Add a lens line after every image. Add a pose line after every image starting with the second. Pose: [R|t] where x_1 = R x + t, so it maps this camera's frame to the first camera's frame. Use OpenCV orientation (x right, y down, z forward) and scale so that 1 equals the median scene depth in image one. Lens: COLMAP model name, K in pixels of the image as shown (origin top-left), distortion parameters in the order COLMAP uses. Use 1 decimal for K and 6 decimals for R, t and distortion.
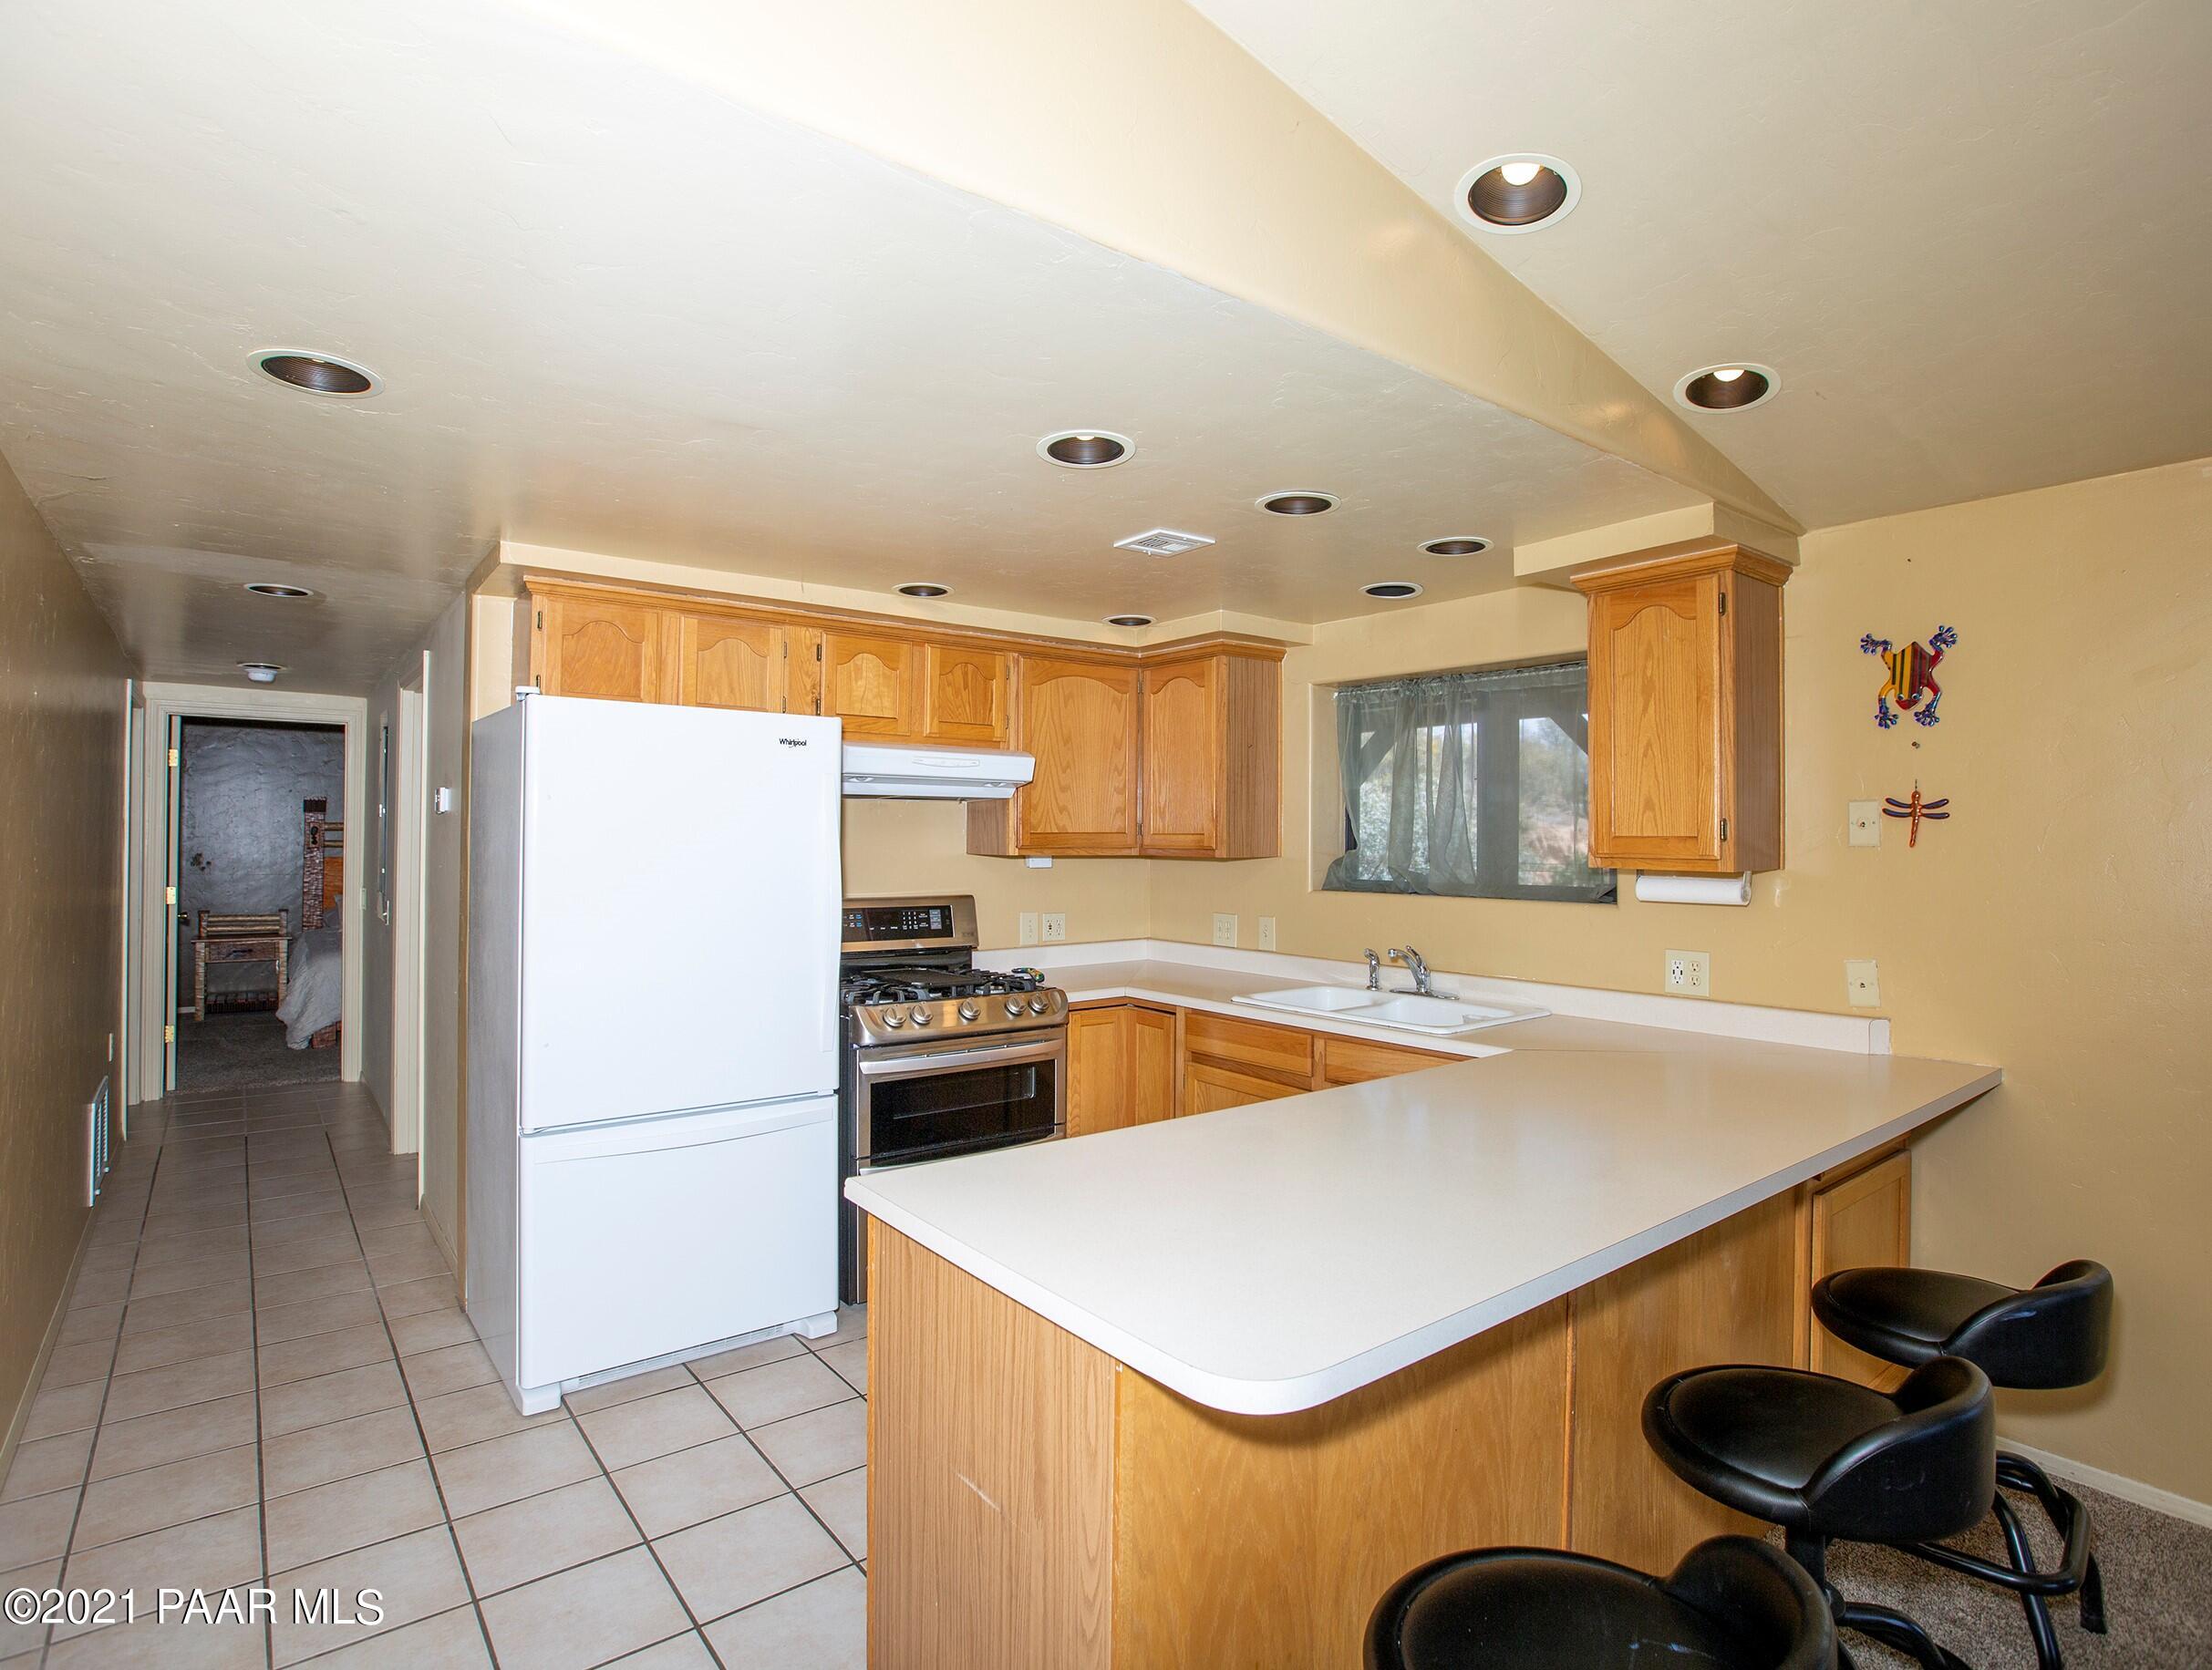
lens RADIAL K [[1157.4, 0, 1106.0], [0, 1157.4, 835.0], [0, 0, 1]] dist [-0.045325, 0.000251]
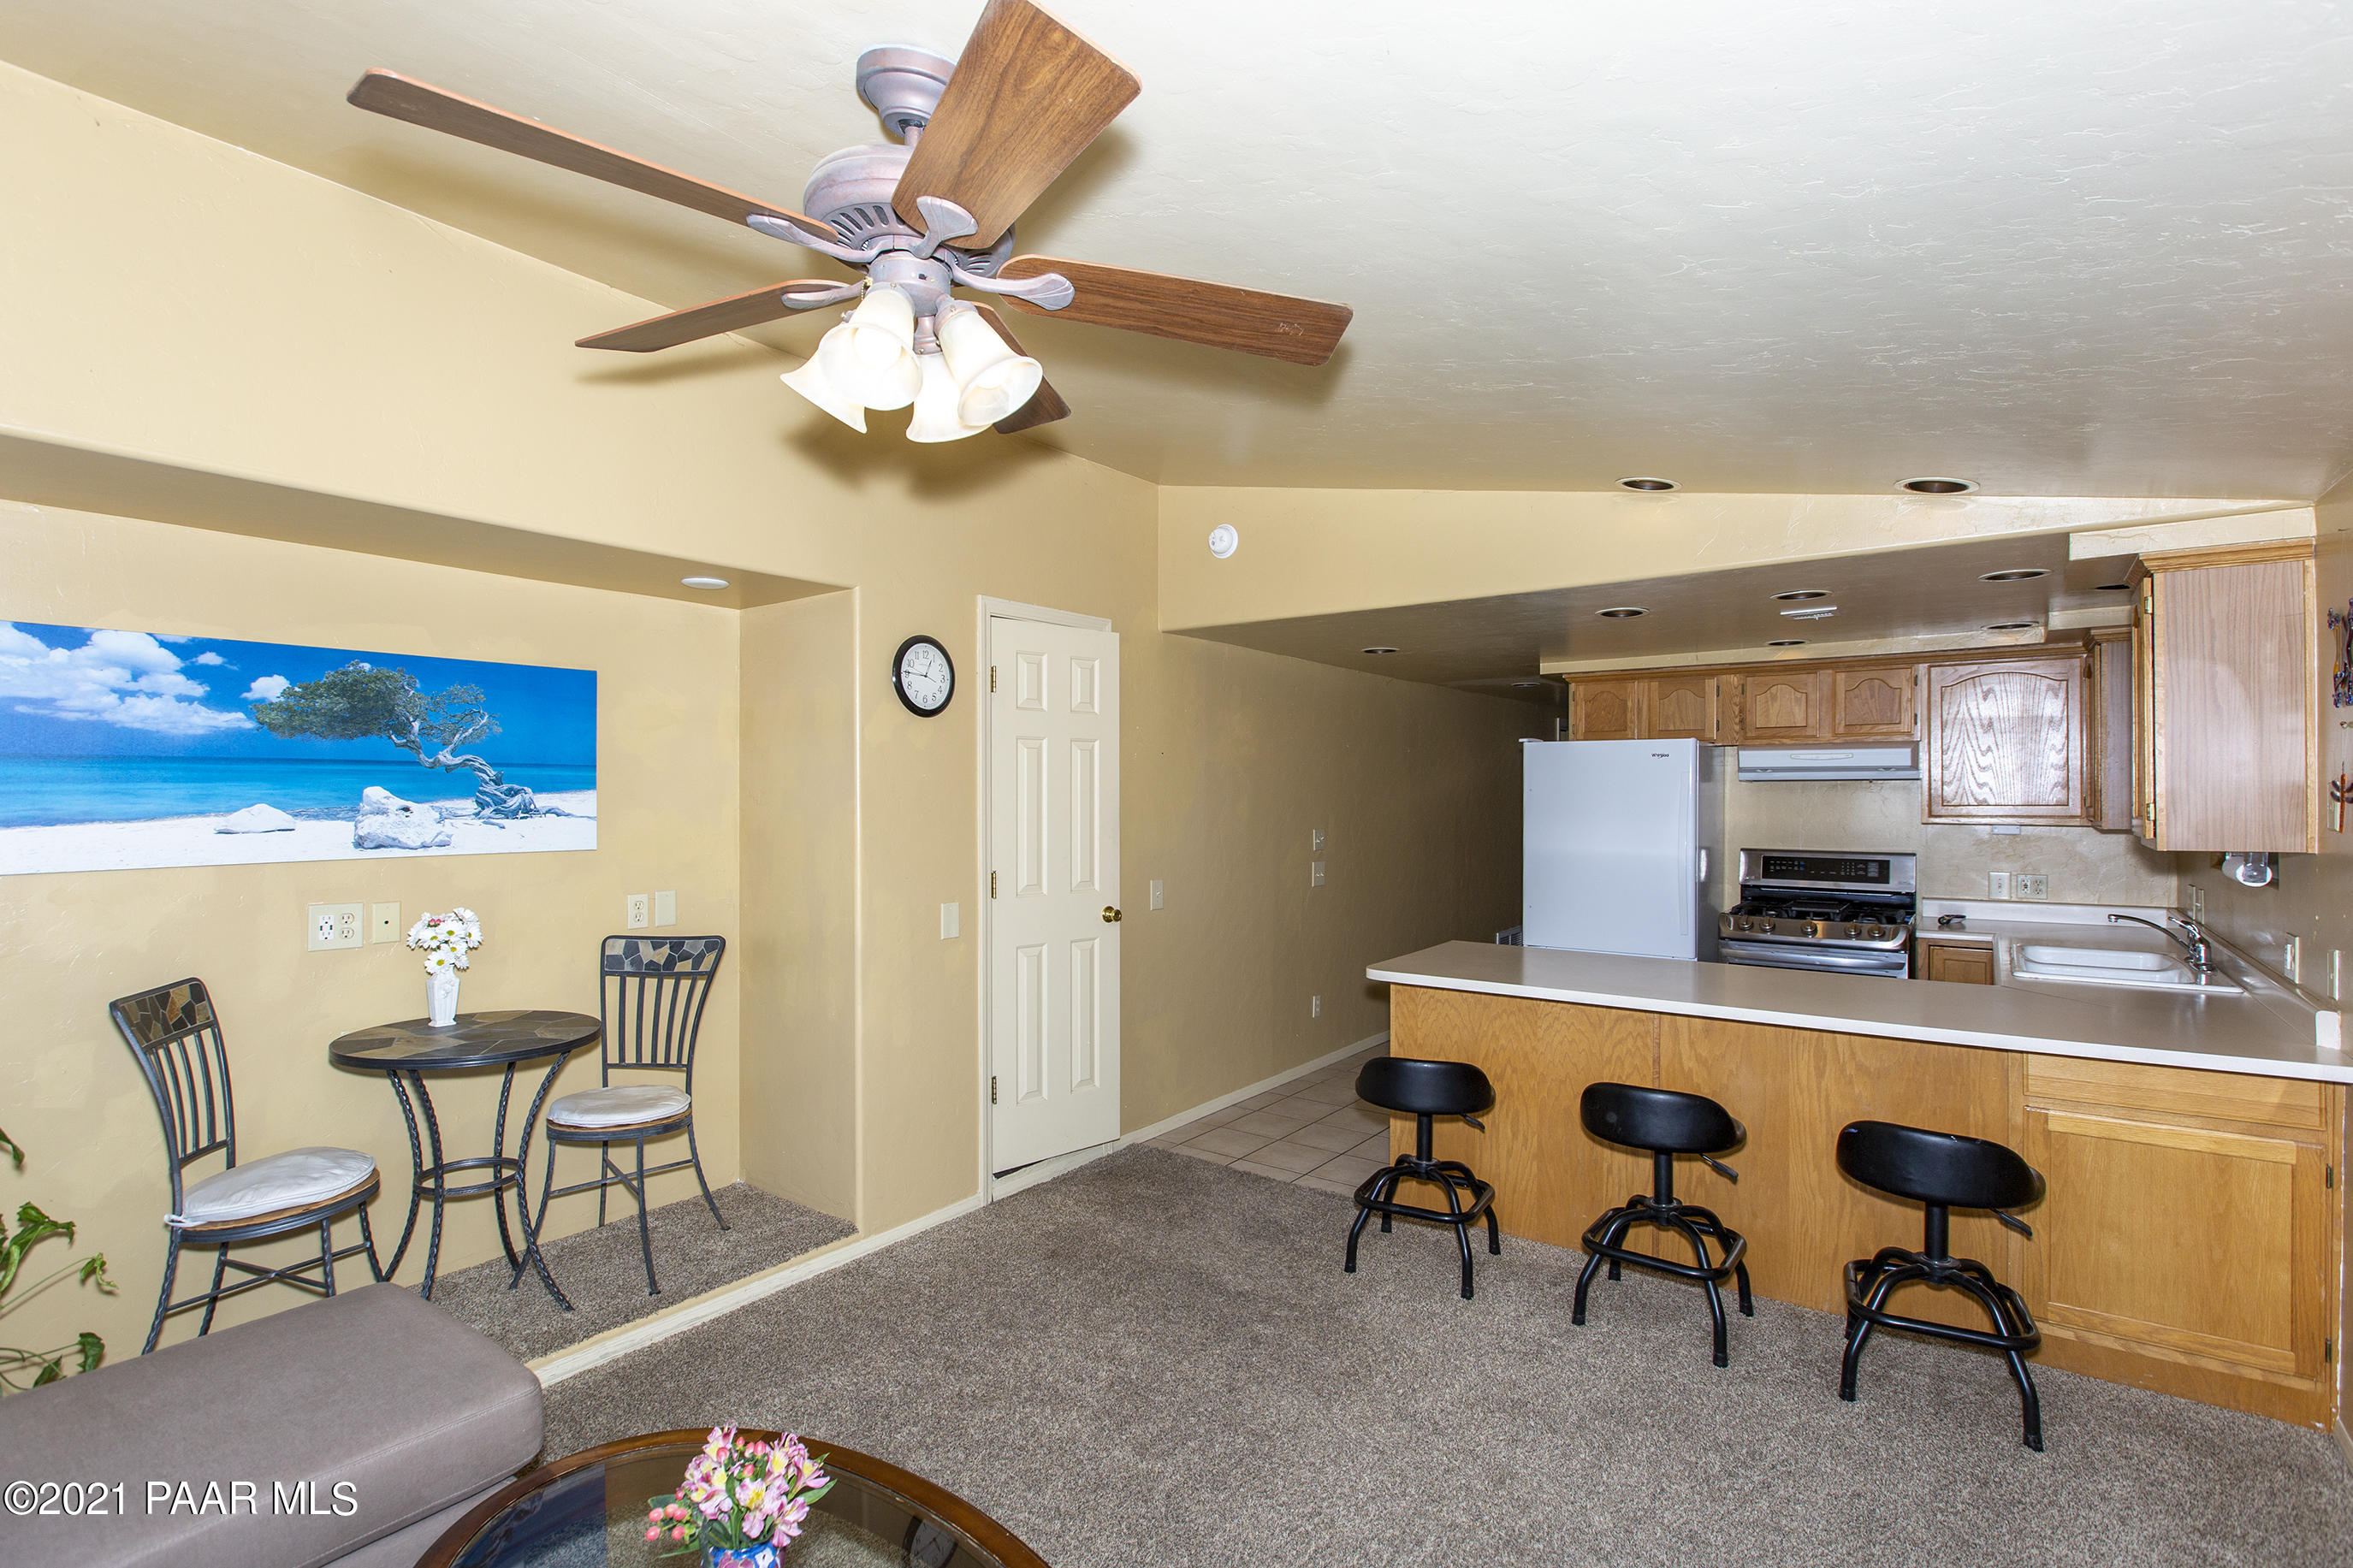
lens RADIAL K [[1116.8, 0, 1176.5], [0, 1116.8, 784.0], [0, 0, 1]] dist [-0.003640, -0.000899]
pose [[0.280044, -0.014209, -0.959882, 1.082335], [0.006696, 0.999895, -0.012848, -0.018838], [0.959964, -0.002830, 0.280110, -0.169320]]
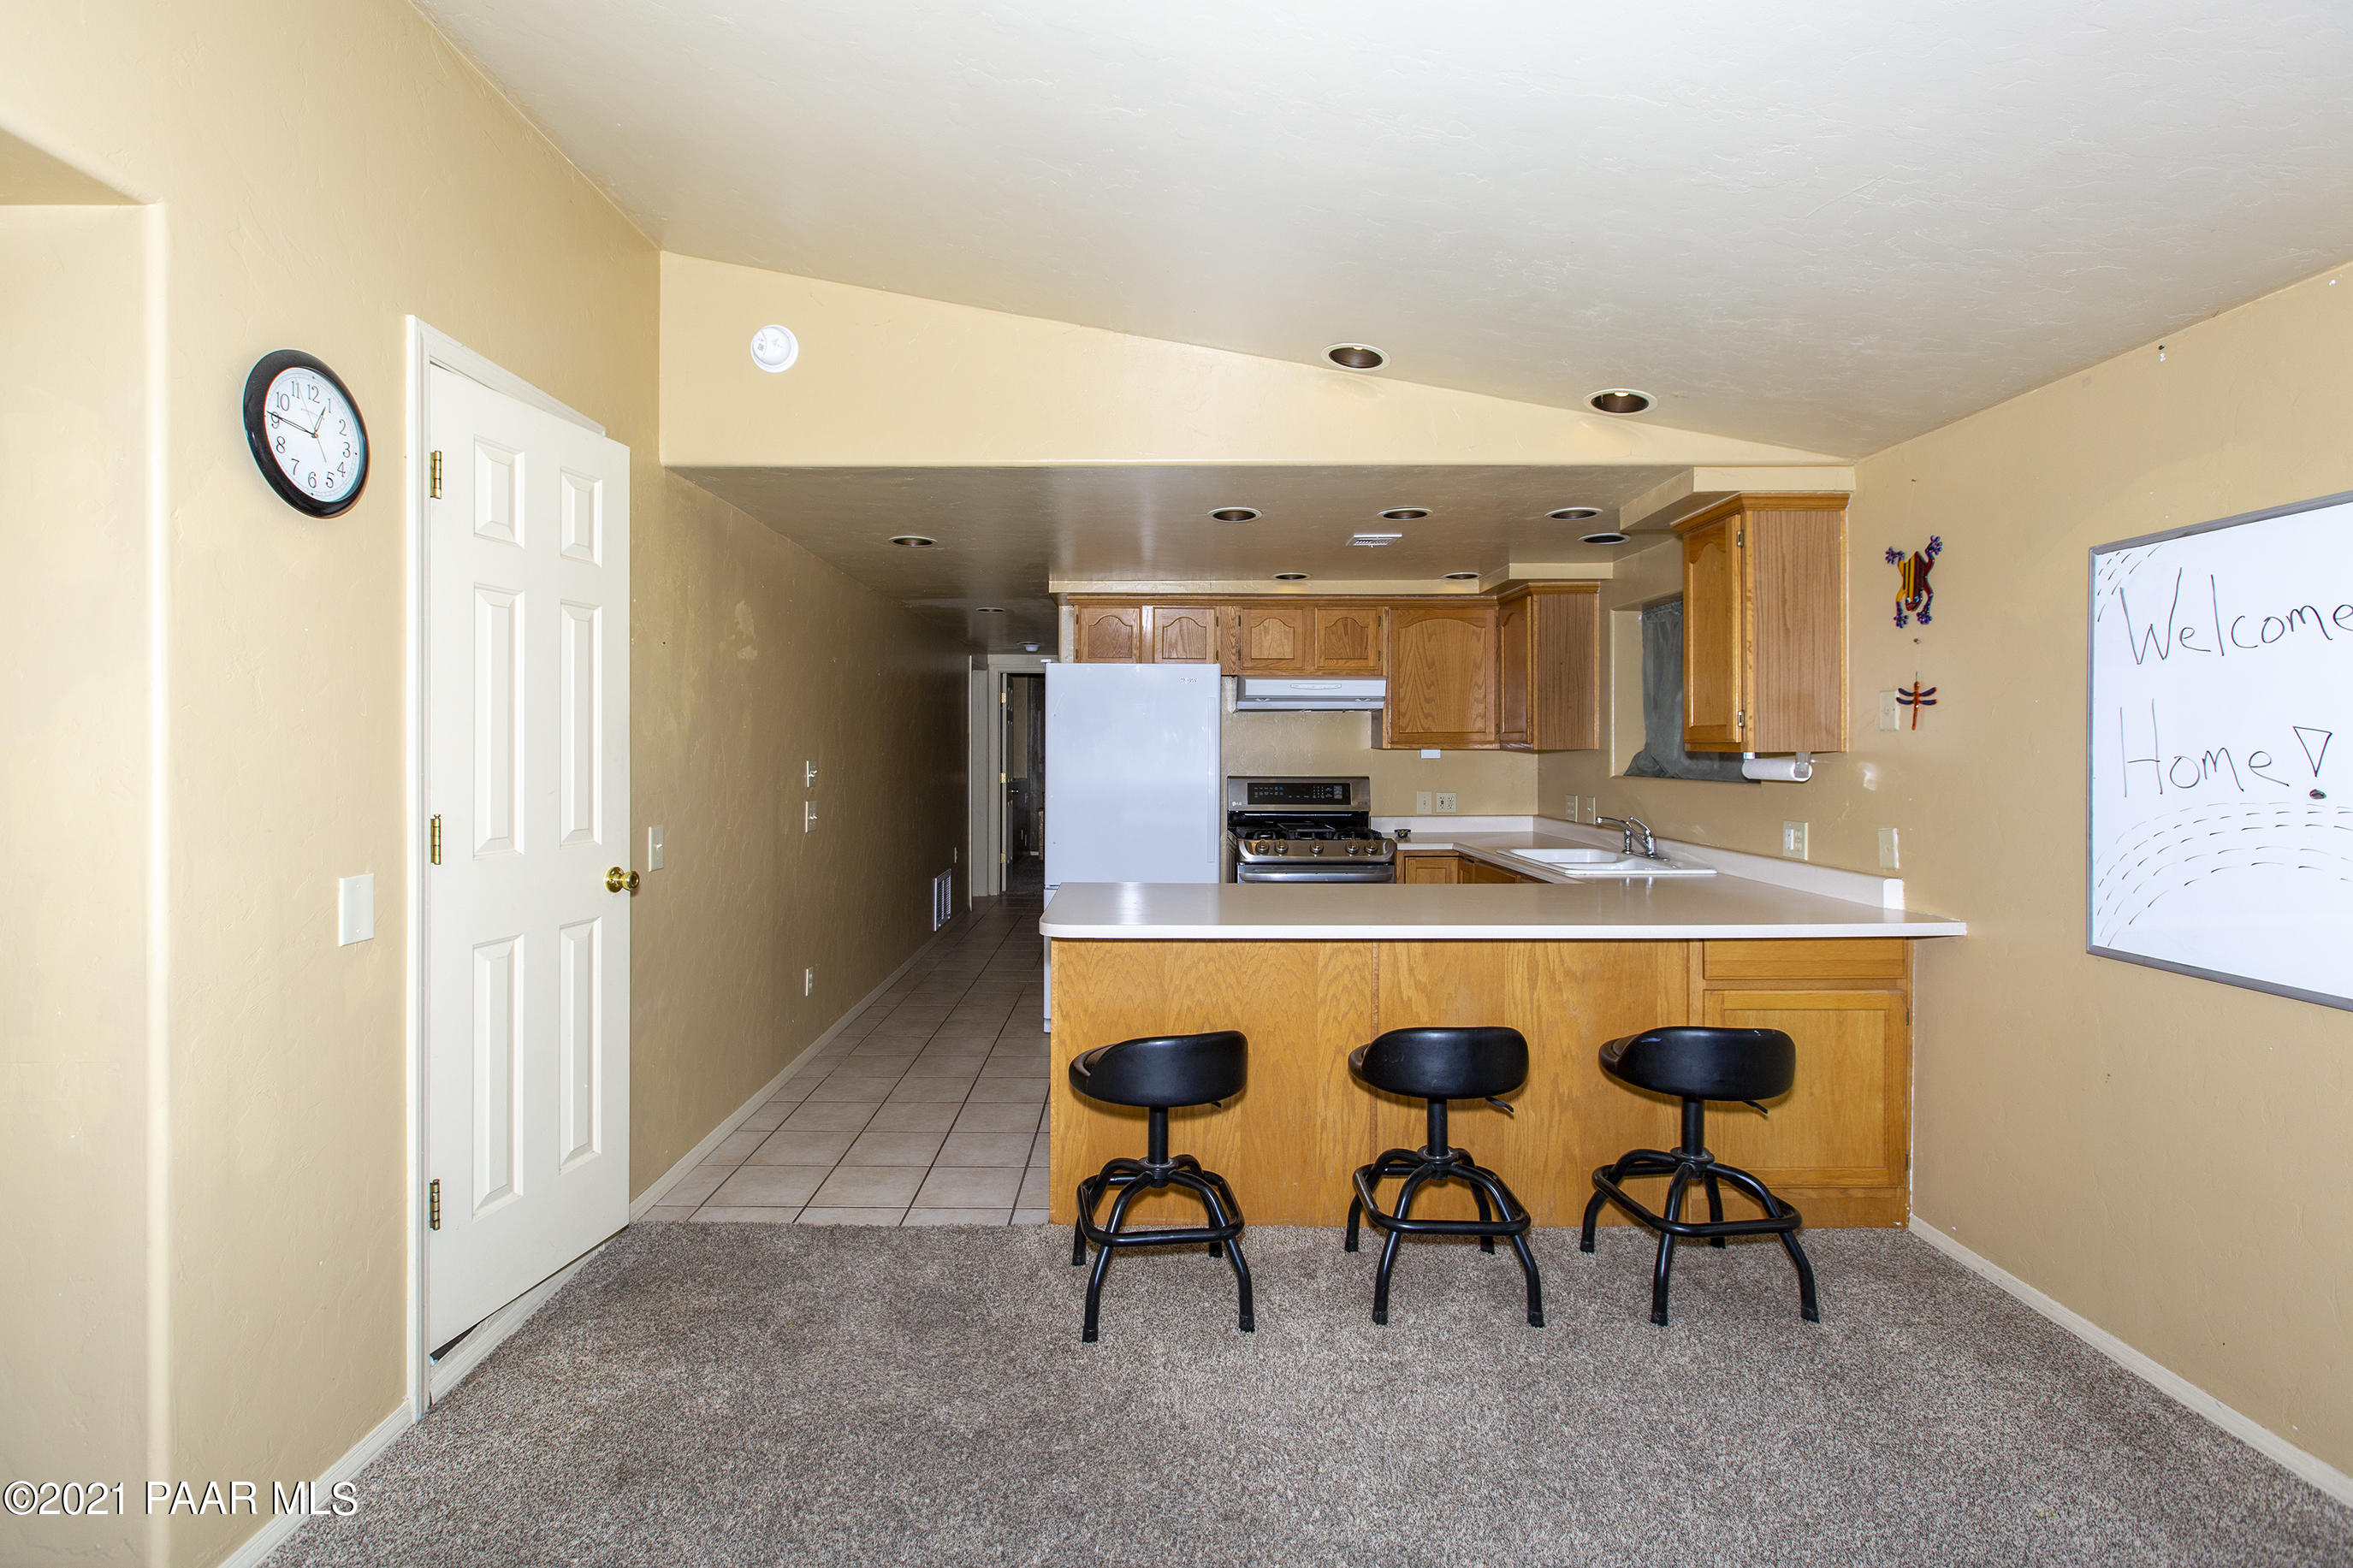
lens RADIAL K [[1066.7, 0, 1171.4], [0, 1066.7, 741.6], [0, 0, 1]] dist [-0.001663, 0.000005]
pose [[0.797873, -0.009500, -0.602751, 0.627565], [0.006871, 0.999954, -0.006664, 0.020022], [0.602786, 0.001176, 0.797902, -0.265343]]
